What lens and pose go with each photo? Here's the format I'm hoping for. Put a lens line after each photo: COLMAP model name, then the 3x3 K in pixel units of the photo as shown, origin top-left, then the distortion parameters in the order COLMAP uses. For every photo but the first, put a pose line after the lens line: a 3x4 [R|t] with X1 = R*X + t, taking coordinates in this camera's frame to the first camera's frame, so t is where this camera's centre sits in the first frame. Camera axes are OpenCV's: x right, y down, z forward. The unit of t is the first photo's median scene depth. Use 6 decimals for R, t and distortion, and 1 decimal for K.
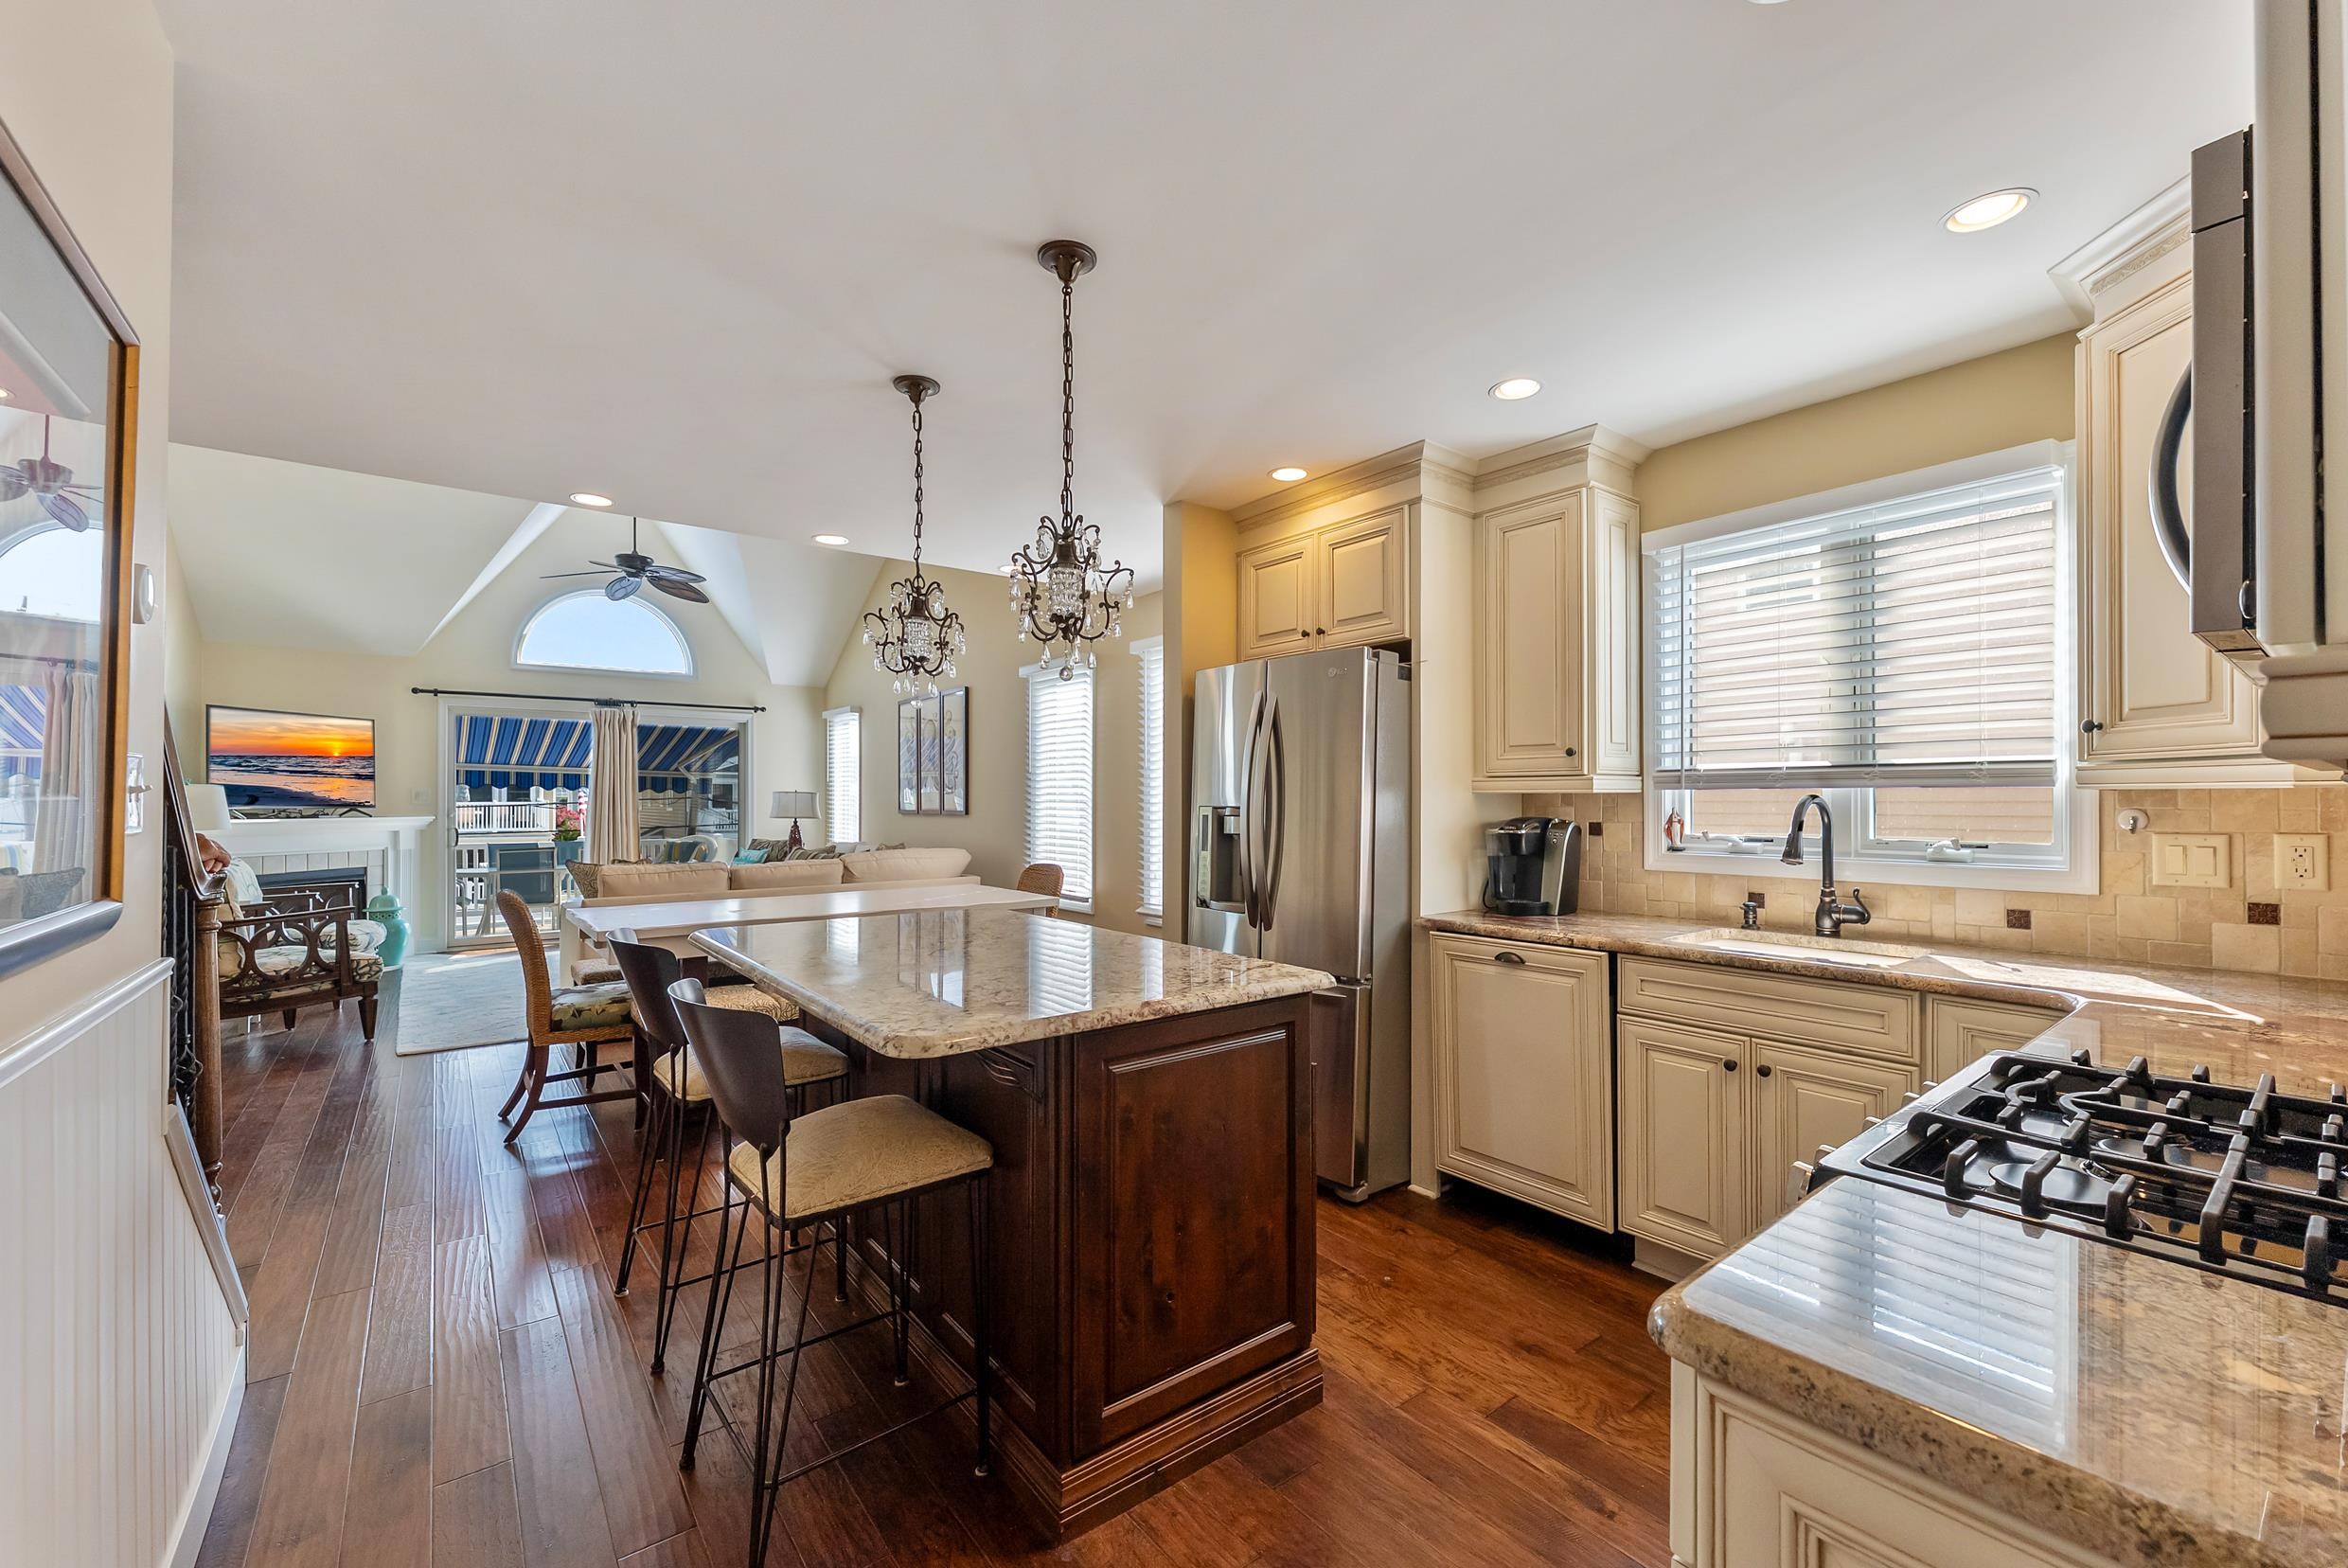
lens RADIAL K [[962.7, 0, 1185.3], [0, 962.7, 795.9], [0, 0, 1]] dist [-0.004025, -0.000513]
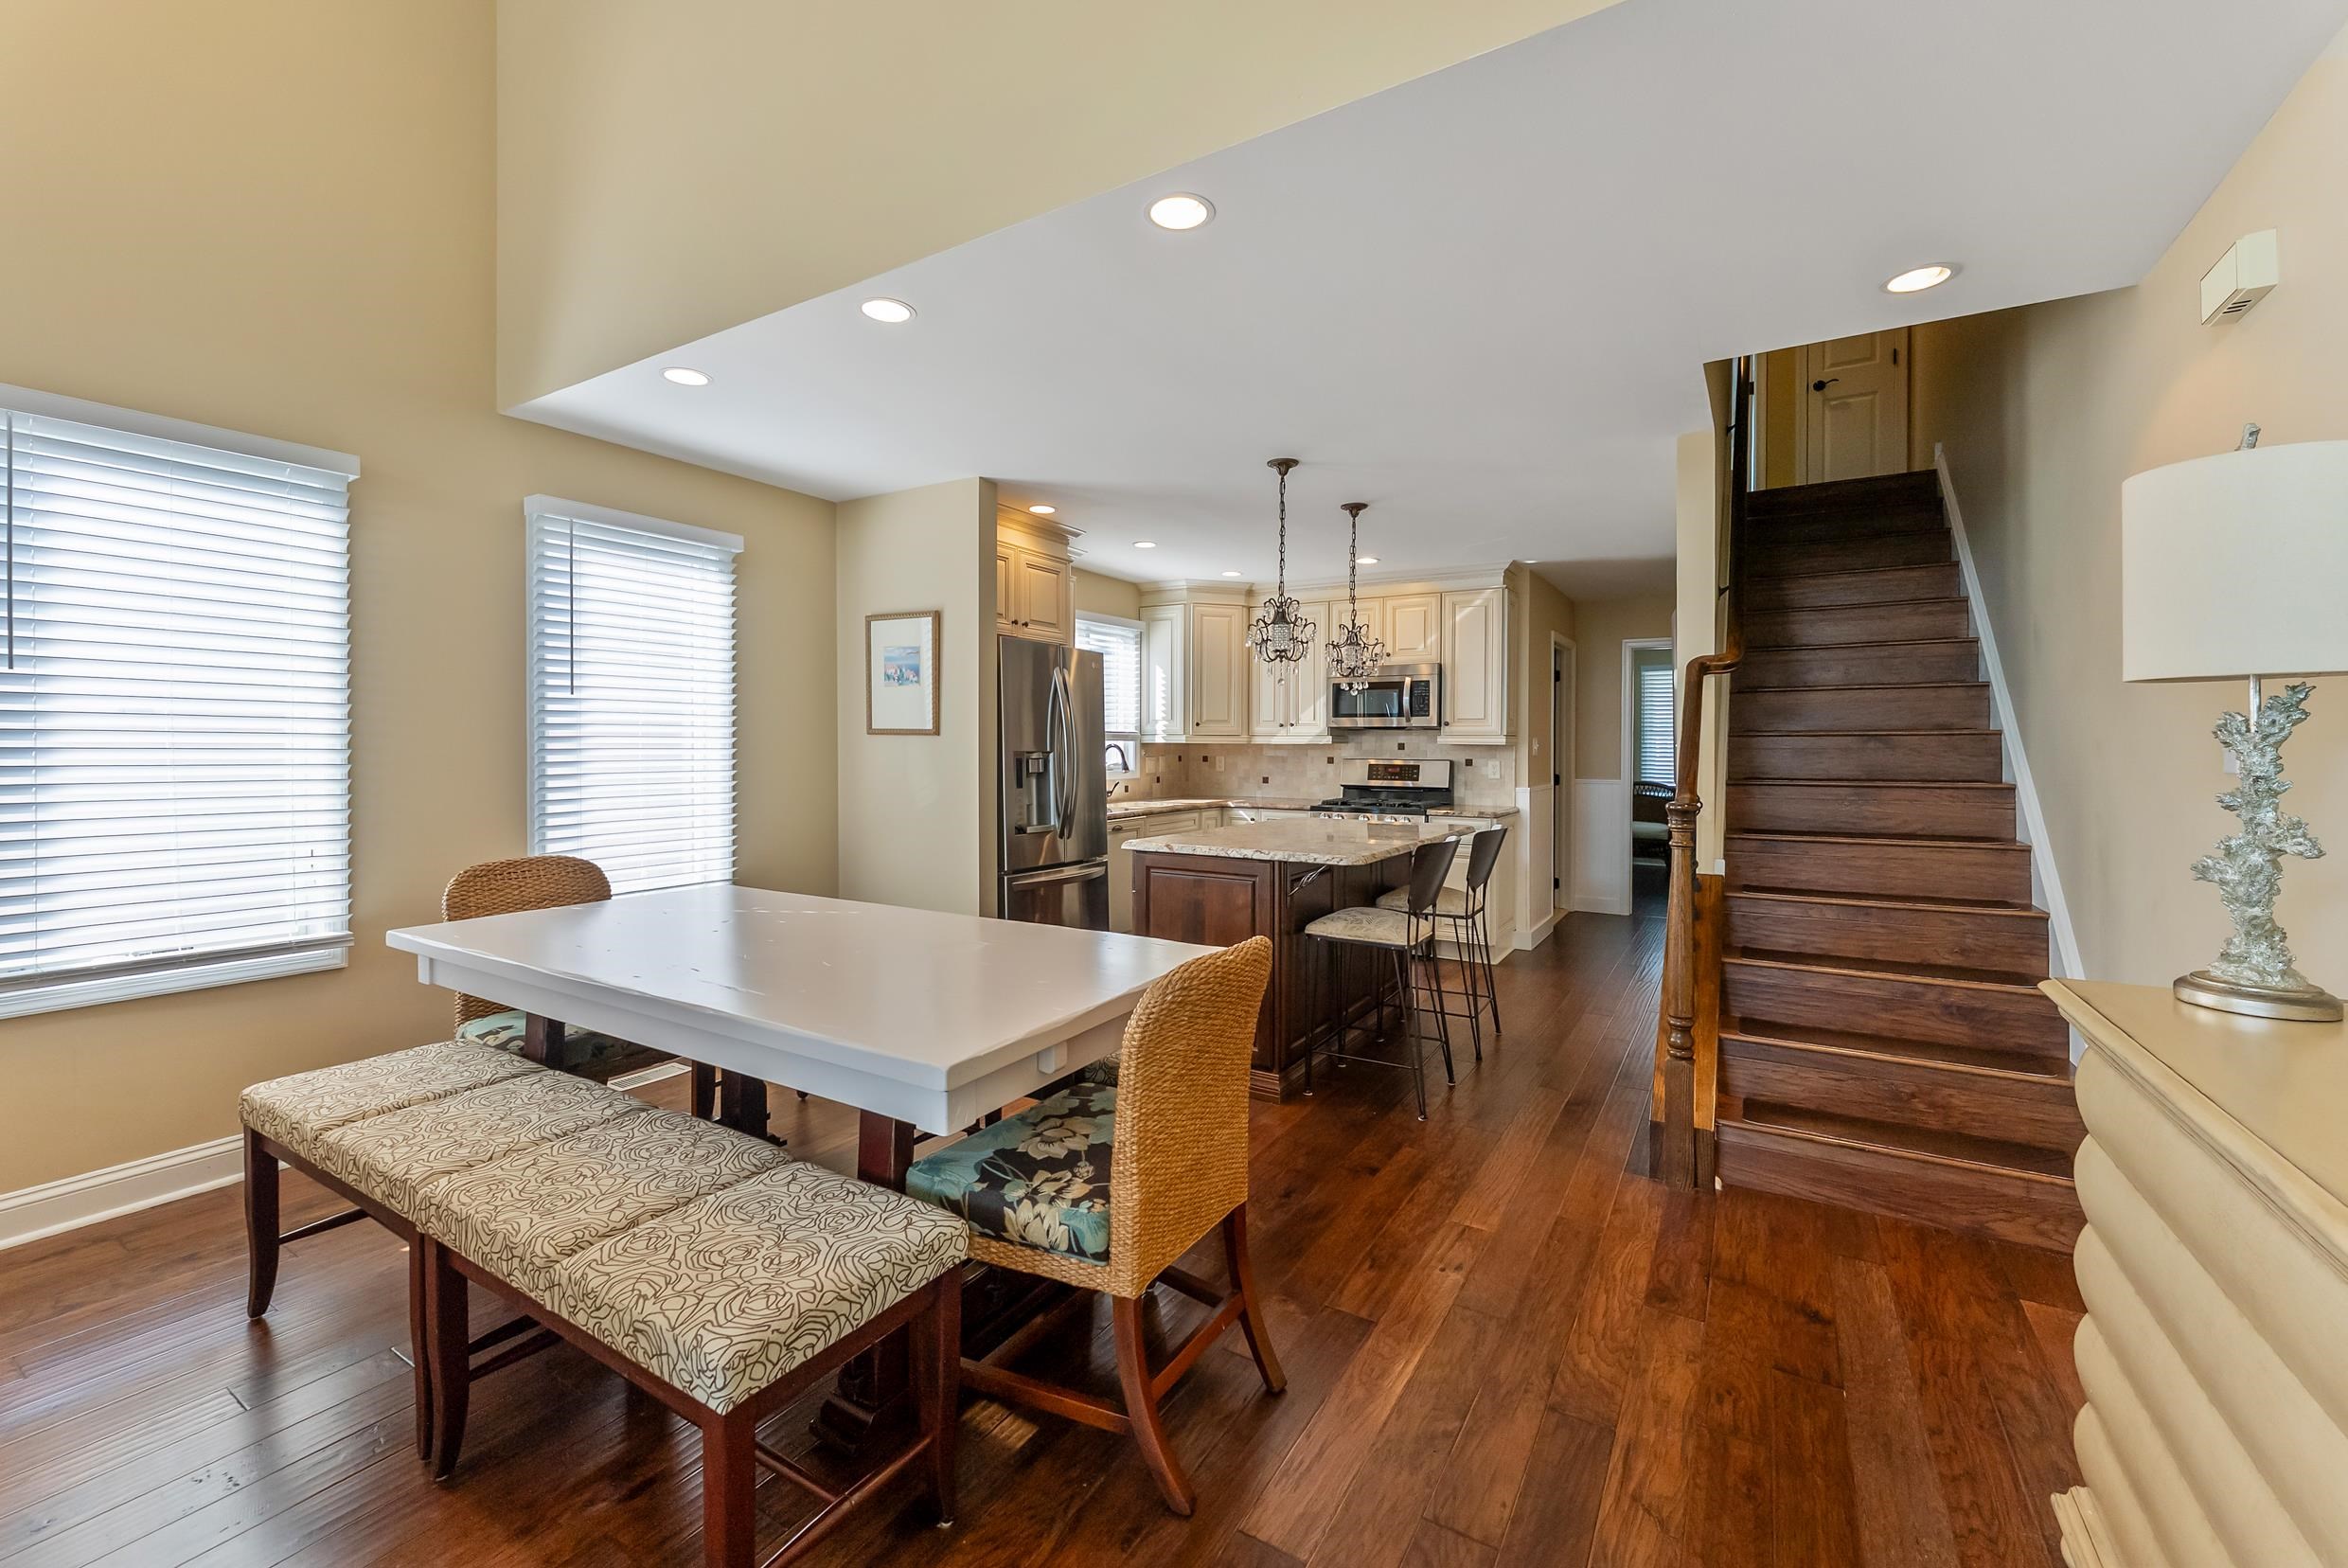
lens RADIAL K [[962.7, 0, 1188.4], [0, 962.7, 758.0], [0, 0, 1]] dist [-0.004025, -0.000513]
pose [[-0.354169, -0.017610, 0.935016, -1.404933], [-0.012236, 0.999824, 0.014195, -0.001095], [-0.935101, -0.006414, -0.354322, 1.436652]]
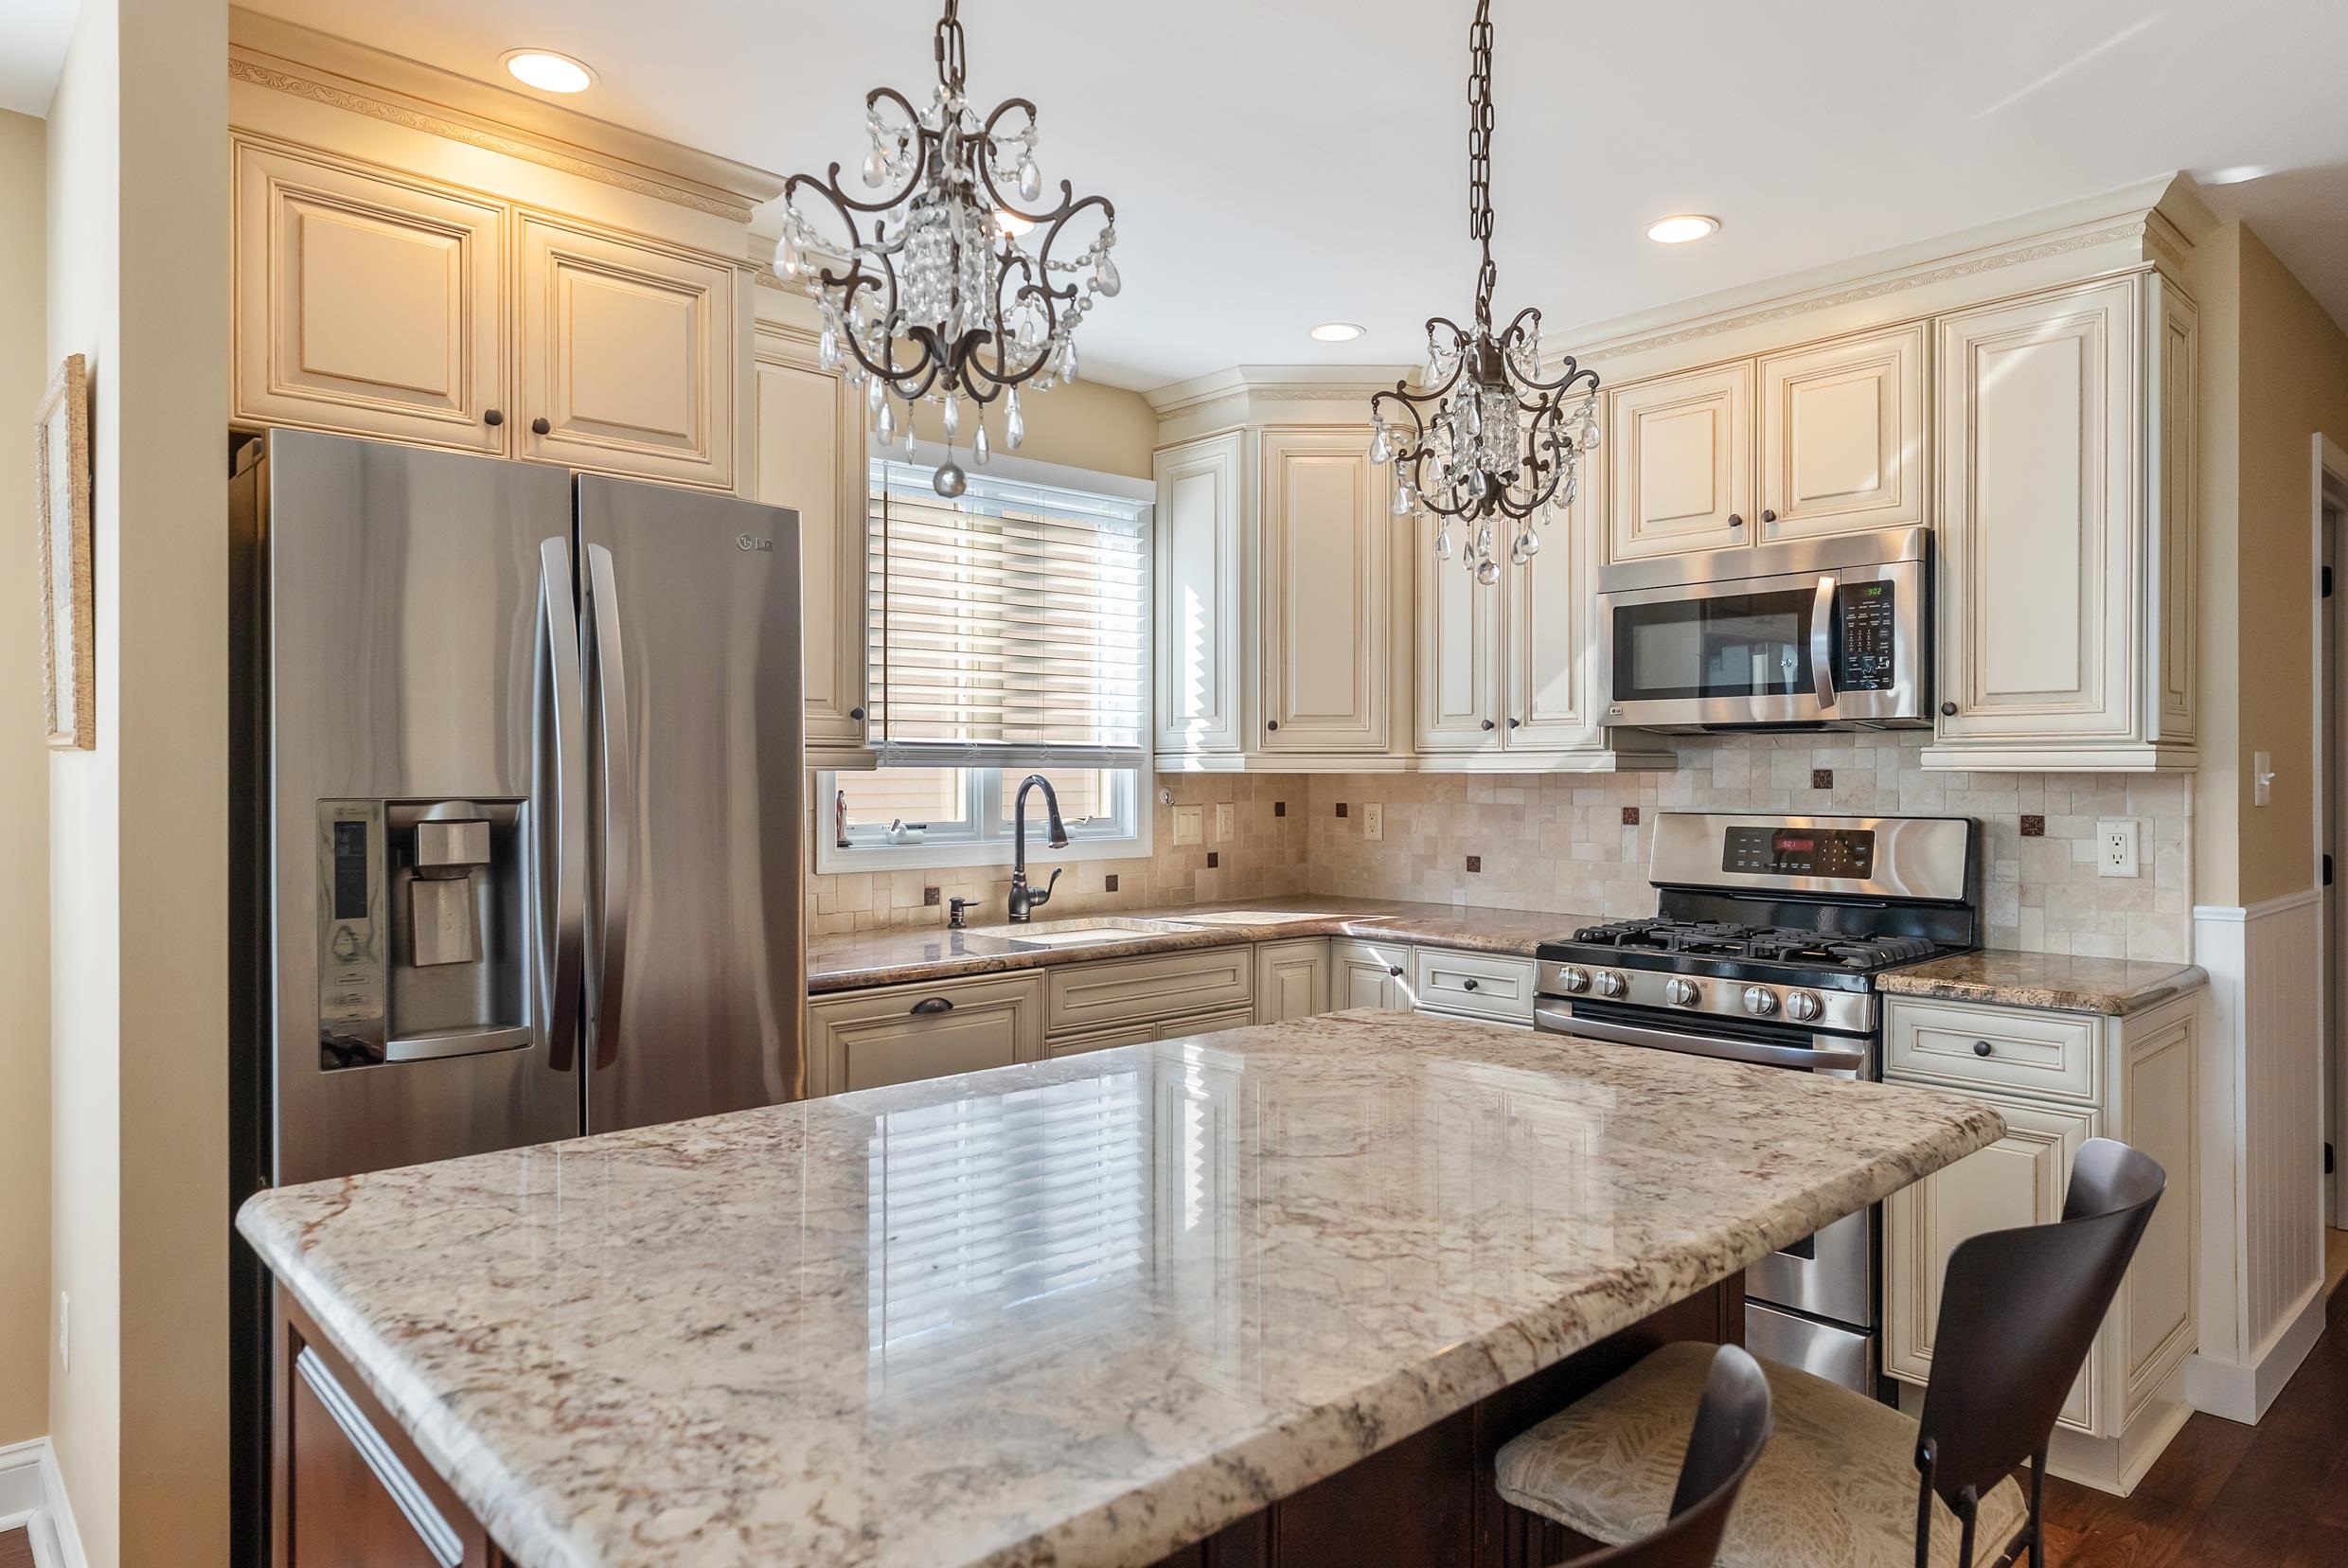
lens RADIAL K [[1431.4, 0, 1177.9], [0, 1431.4, 782.7], [0, 0, 1]] dist [-0.004839, 0.007524]
pose [[-0.080915, -0.006791, 0.996698, -0.666157], [-0.006850, 0.999957, 0.006257, -0.002607], [-0.996697, -0.006321, -0.080958, 0.839709]]
